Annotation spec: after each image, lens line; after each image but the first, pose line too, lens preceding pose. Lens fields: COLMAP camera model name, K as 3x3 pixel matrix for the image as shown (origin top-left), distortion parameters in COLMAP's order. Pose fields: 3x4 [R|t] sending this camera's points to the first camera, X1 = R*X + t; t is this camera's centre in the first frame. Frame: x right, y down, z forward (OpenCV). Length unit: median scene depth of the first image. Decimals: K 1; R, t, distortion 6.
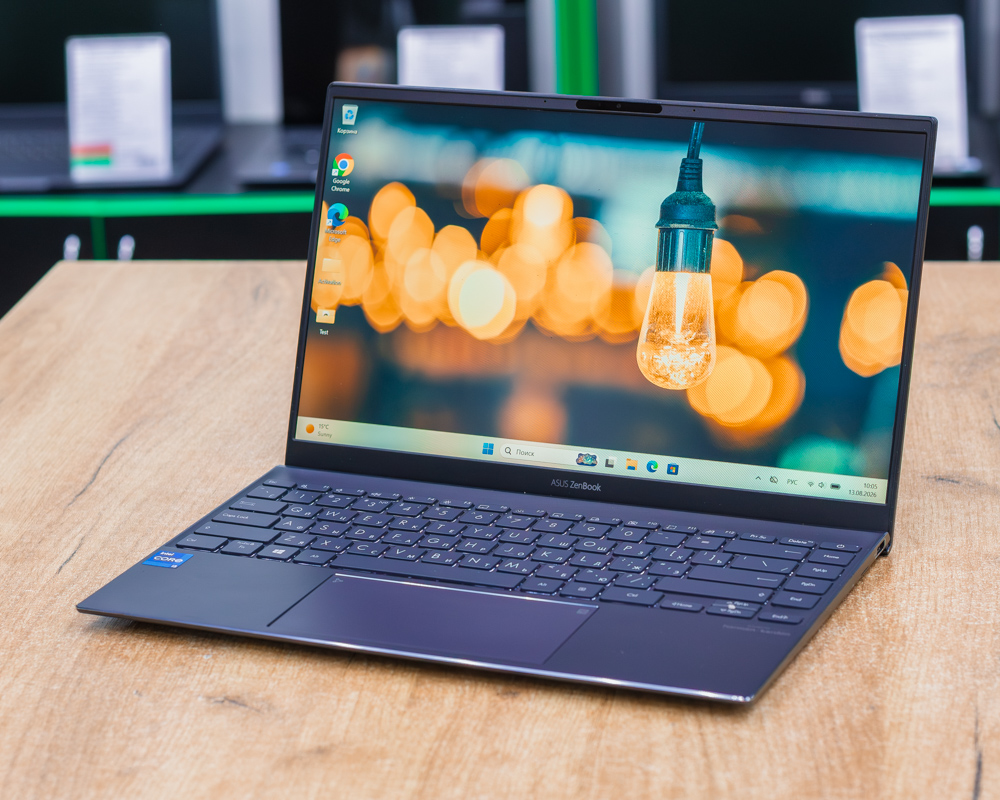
lens RADIAL K [[2736.5, 0, 501.9], [0, 2736.5, 400.6], [0, 0, 1]] dist [-0.195953, 0.000000]
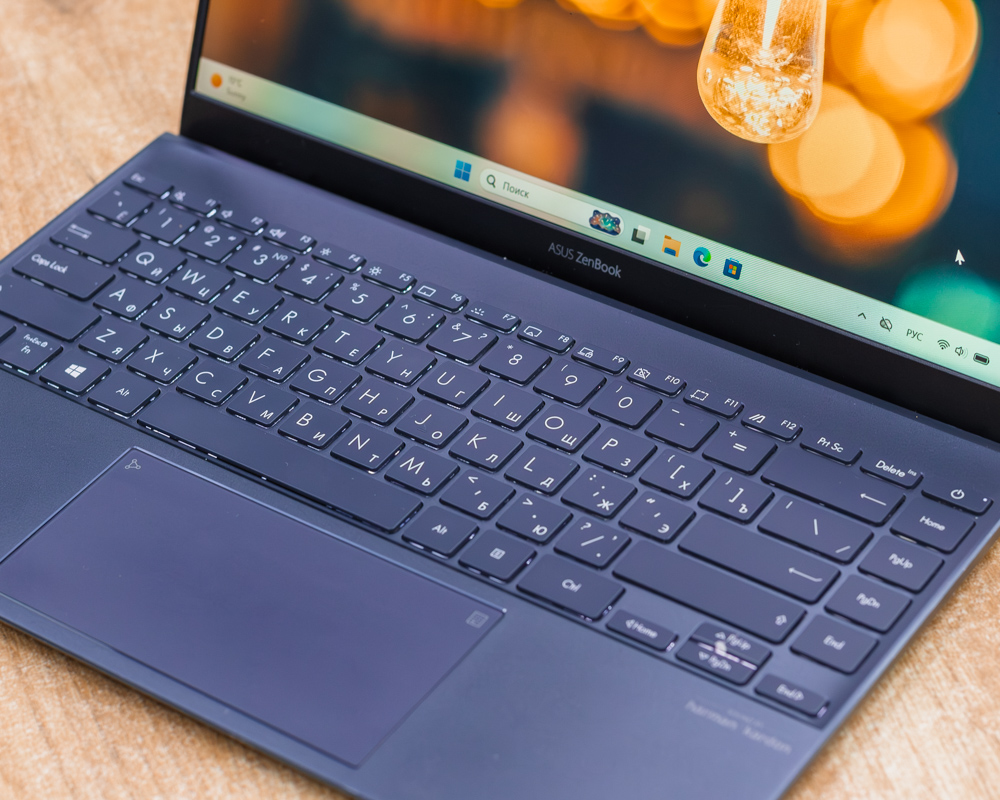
lens RADIAL K [[2736.5, 0, 497.0], [0, 2736.5, 398.4], [0, 0, 1]] dist [-0.195953, 0.000000]
pose [[0.979274, 0.125596, -0.158896, 0.111026], [-0.055632, 0.921140, 0.385235, -0.179844], [0.194749, -0.368411, 0.909036, 0.420917]]
